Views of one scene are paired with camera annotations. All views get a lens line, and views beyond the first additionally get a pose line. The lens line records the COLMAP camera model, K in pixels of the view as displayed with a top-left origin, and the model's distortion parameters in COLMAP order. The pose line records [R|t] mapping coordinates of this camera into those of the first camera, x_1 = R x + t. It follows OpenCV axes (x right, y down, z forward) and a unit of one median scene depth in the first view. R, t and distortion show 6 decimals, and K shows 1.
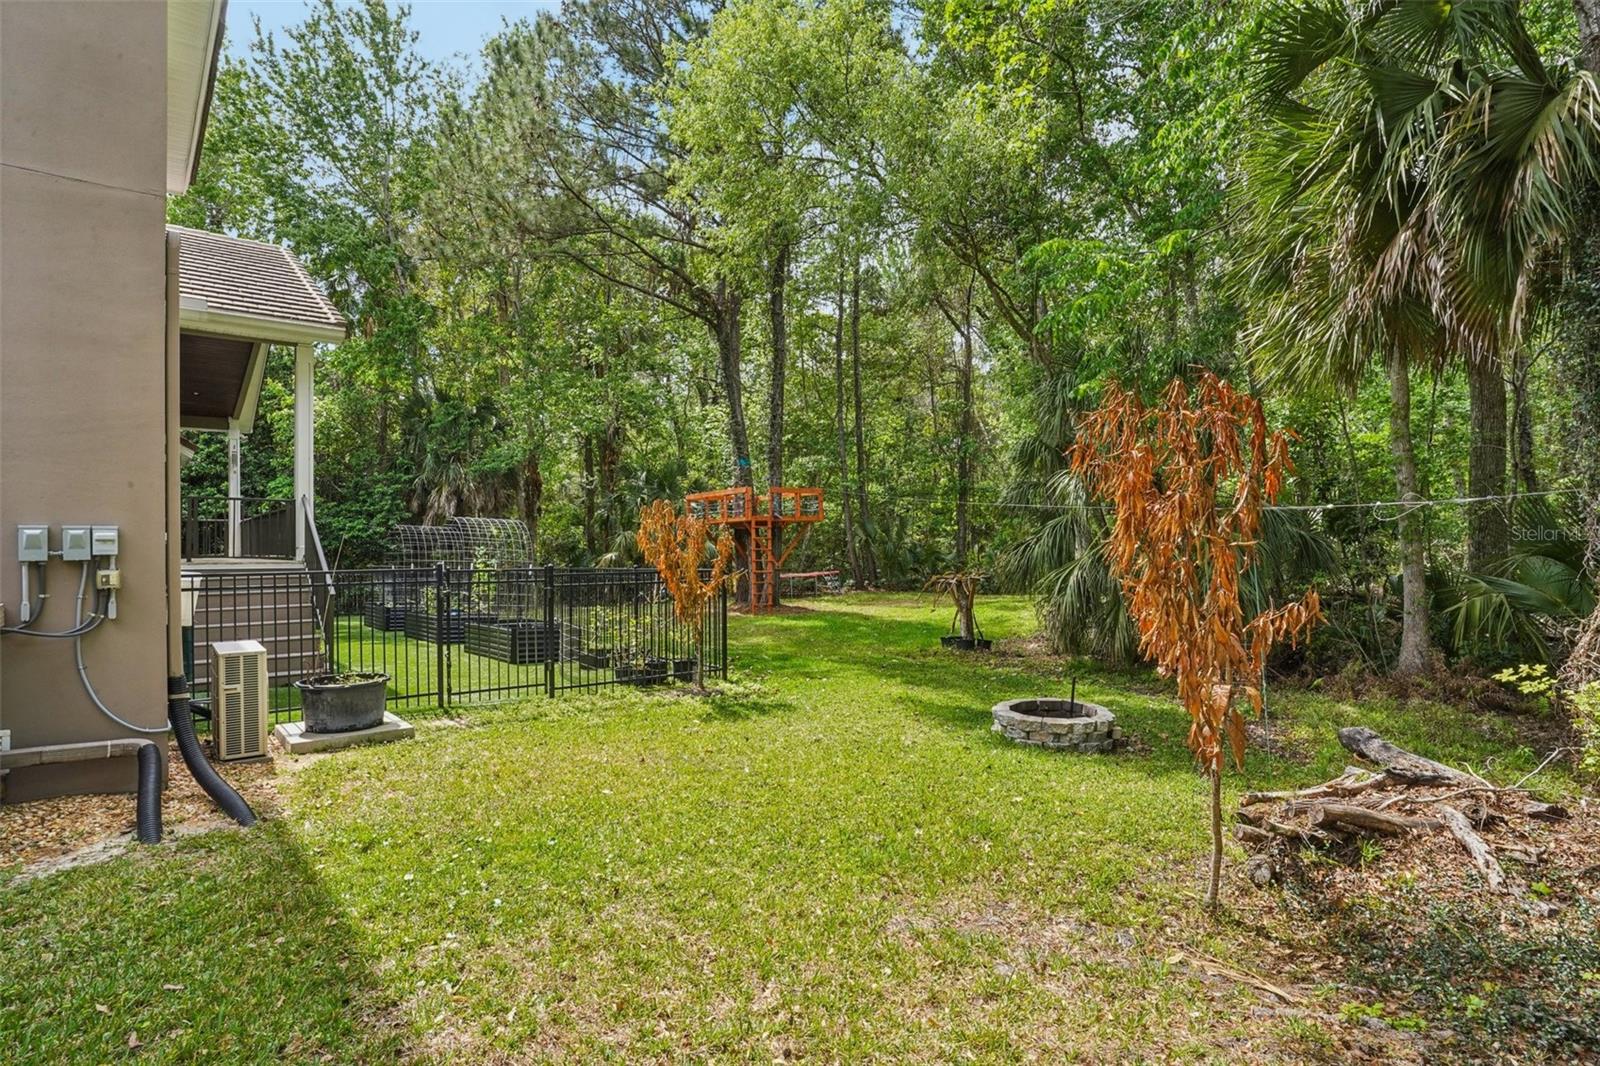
lens RADIAL K [[812.5, 0, 797.5], [0, 812.5, 554.6], [0, 0, 1]] dist [0.001006, -0.000016]
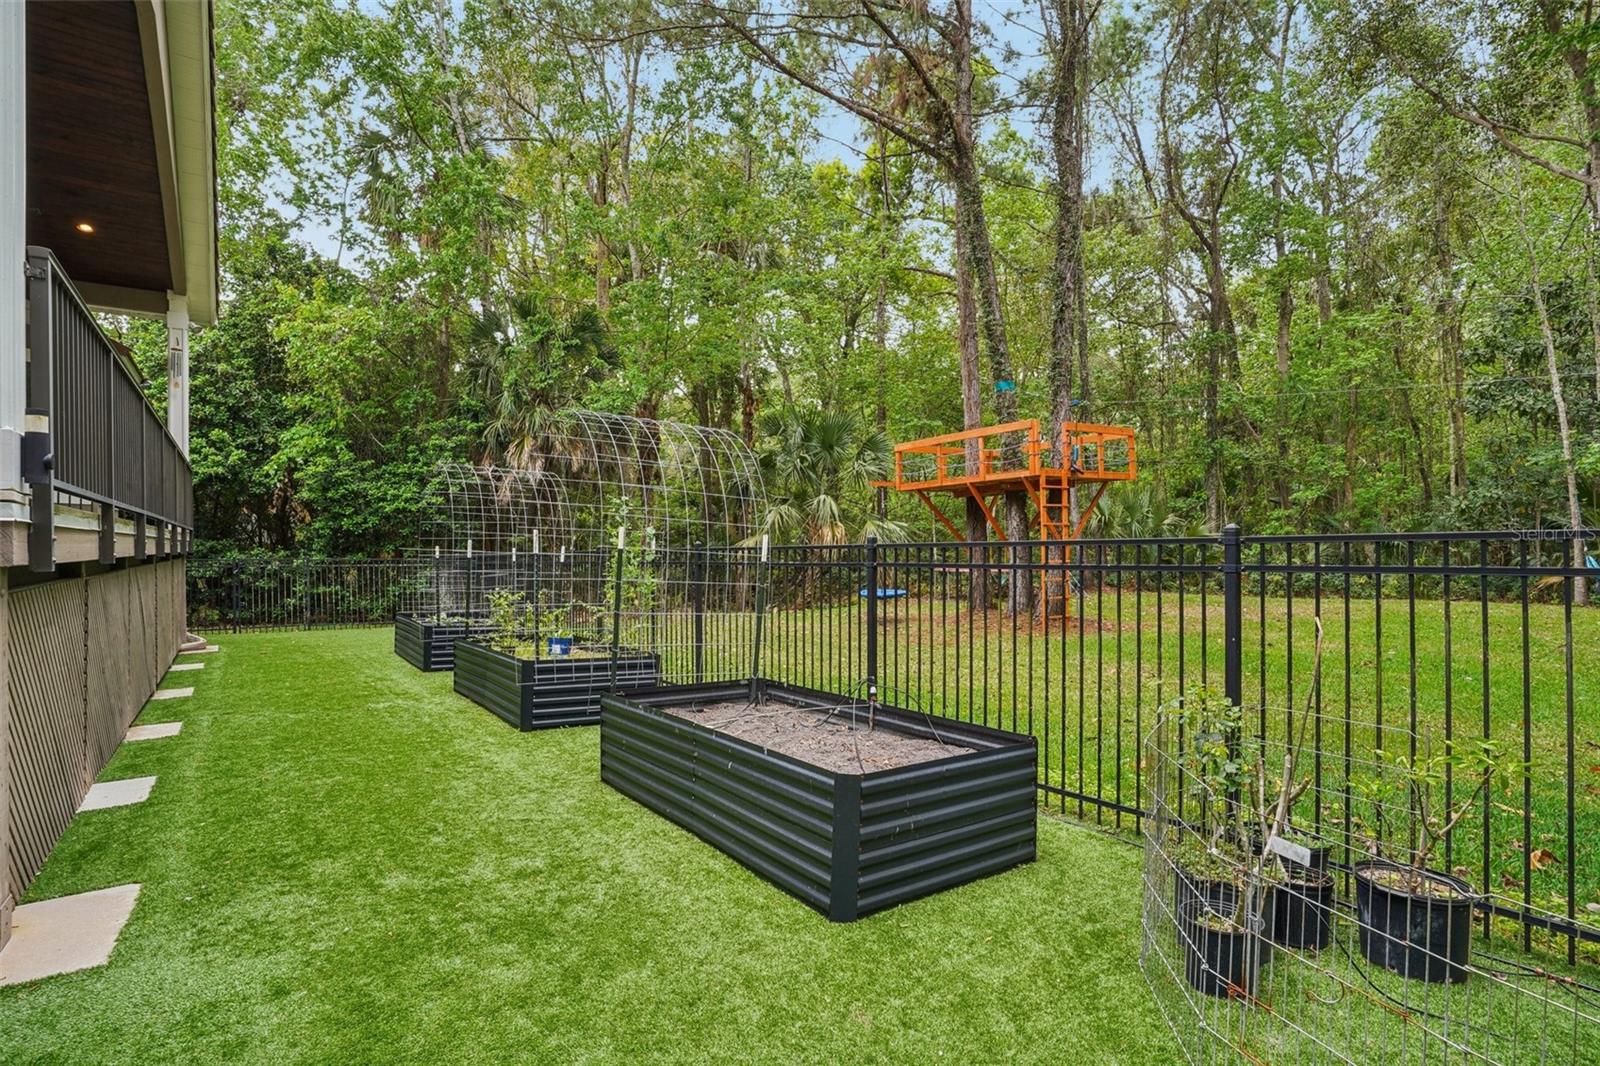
lens RADIAL K [[766.3, 0, 805.0], [0, 766.3, 548.0], [0, 0, 1]] dist [-0.001277, 0.000253]
pose [[0.998637, 0.003925, -0.052052, -0.164399], [-0.004107, 0.999986, -0.003380, 0.010699], [0.052038, 0.003589, 0.998639, 0.361788]]
